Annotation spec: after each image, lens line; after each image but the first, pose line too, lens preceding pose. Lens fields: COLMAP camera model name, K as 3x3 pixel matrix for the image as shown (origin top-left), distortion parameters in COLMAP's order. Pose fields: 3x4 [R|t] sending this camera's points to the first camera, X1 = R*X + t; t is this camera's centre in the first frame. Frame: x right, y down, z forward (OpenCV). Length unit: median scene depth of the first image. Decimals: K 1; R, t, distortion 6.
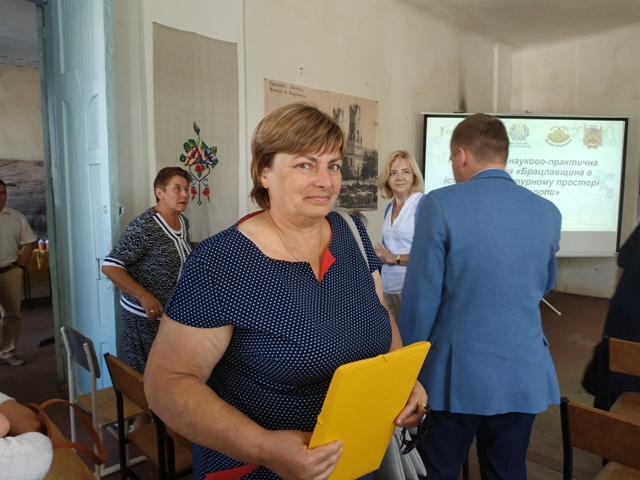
lens RADIAL K [[490.4, 0, 320.0], [0, 490.4, 240.0], [0, 0, 1]] dist [0.004361, -0.002309]
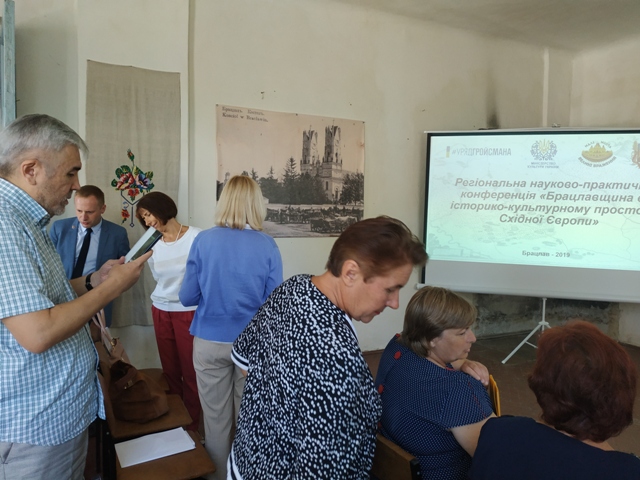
lens RADIAL K [[490.4, 0, 320.0], [0, 490.4, 240.0], [0, 0, 1]] dist [0.004361, -0.002309]
pose [[0.951263, 0.034286, -0.306469, 0.342198], [-0.046561, 0.998376, -0.032831, -0.020311], [0.304845, 0.045501, 0.951314, 0.088018]]
